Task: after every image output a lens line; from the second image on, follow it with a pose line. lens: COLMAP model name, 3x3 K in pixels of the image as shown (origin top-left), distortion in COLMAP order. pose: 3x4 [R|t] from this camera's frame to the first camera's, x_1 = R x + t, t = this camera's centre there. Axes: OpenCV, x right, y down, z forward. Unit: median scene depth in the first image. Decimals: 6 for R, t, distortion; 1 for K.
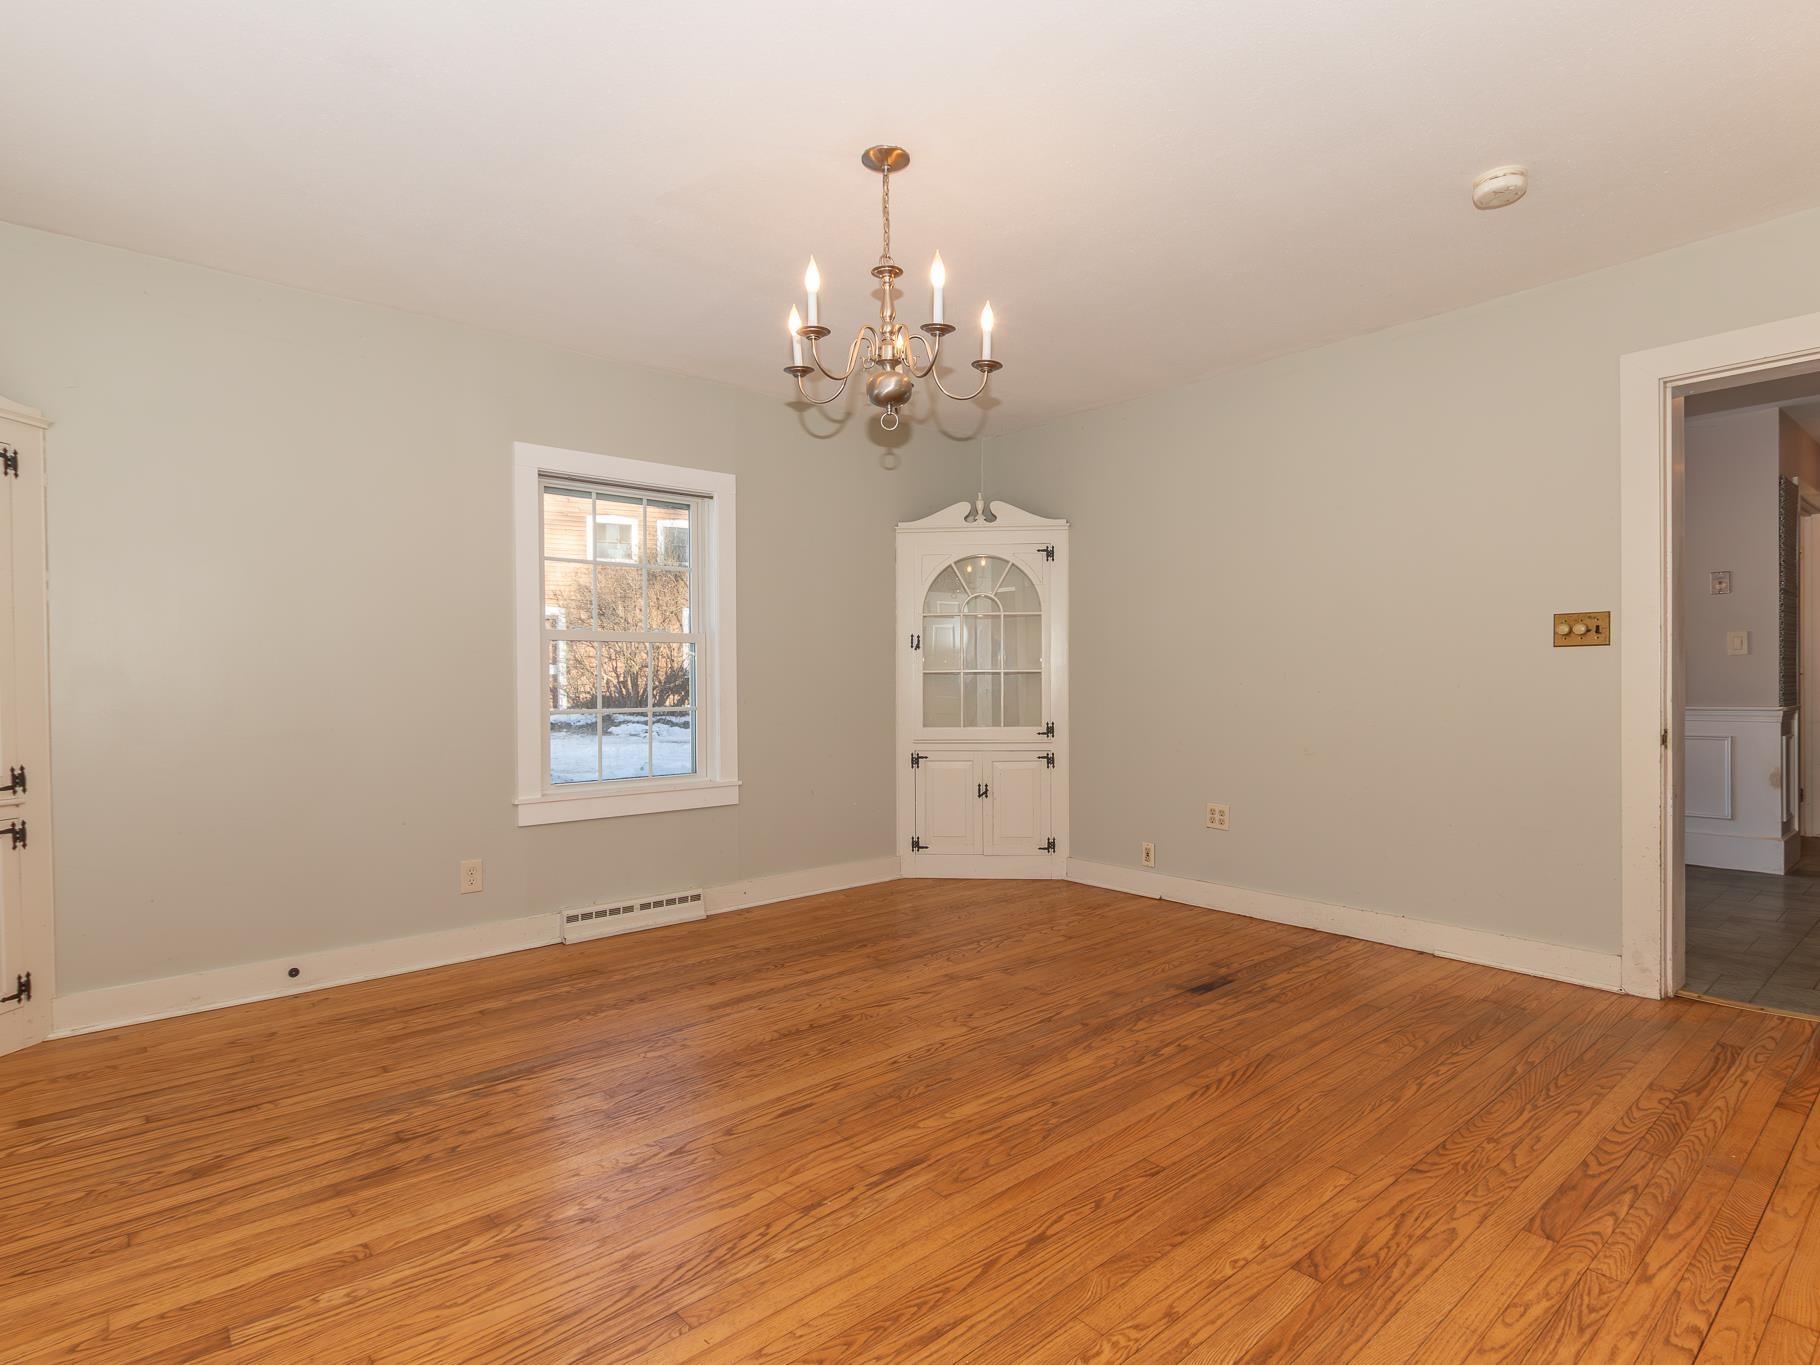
lens RADIAL K [[944.5, 0, 924.1], [0, 944.5, 677.3], [0, 0, 1]] dist [0.001775, 0.001394]
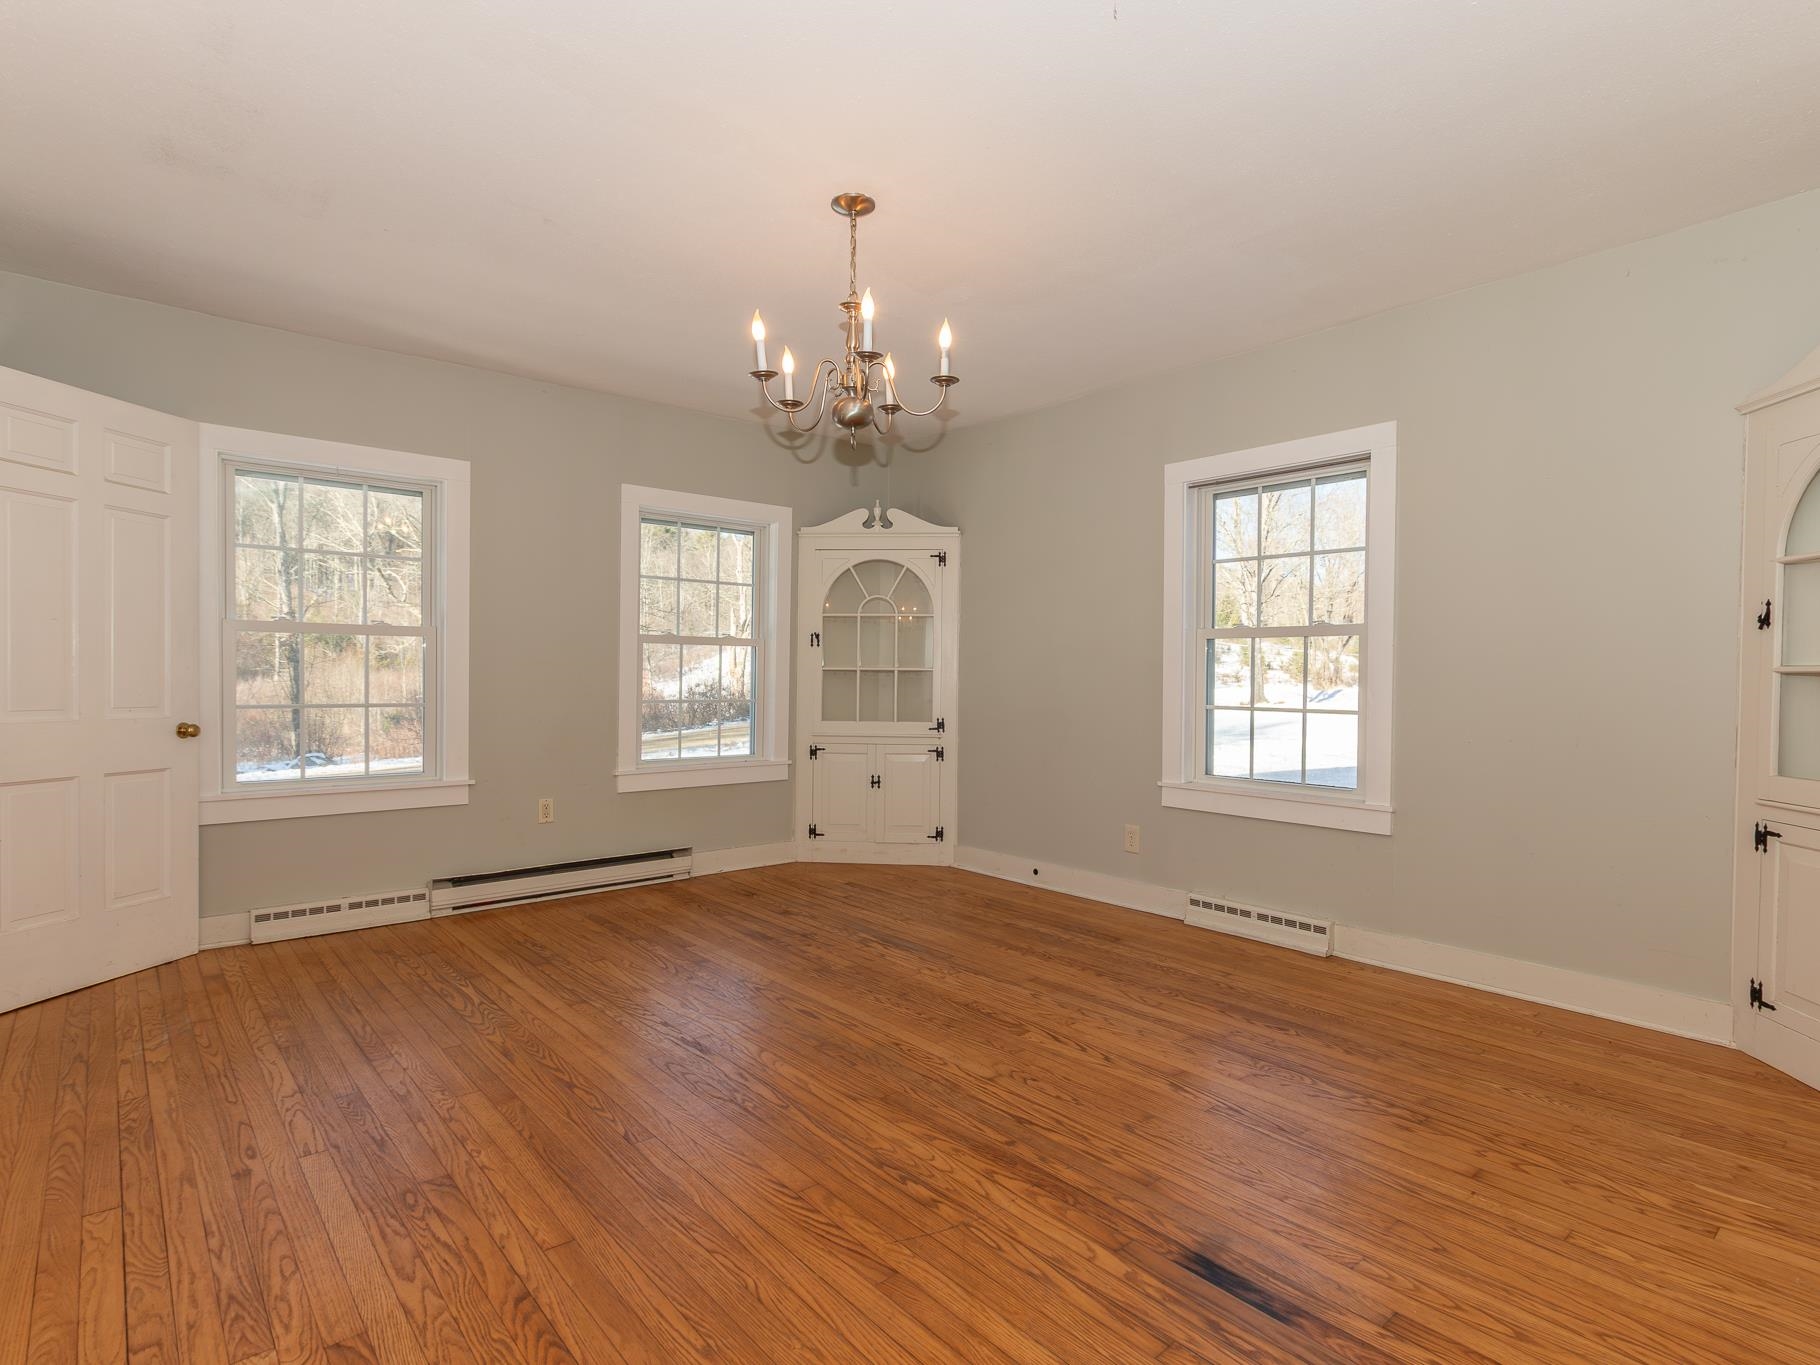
lens RADIAL K [[944.5, 0, 924.1], [0, 944.5, 677.3], [0, 0, 1]] dist [0.001775, 0.001394]
pose [[0.000039, 0.012707, -0.999919, 1.015381], [-0.005670, 0.999903, 0.012706, -0.012997], [0.999984, 0.005669, 0.000111, 1.030641]]
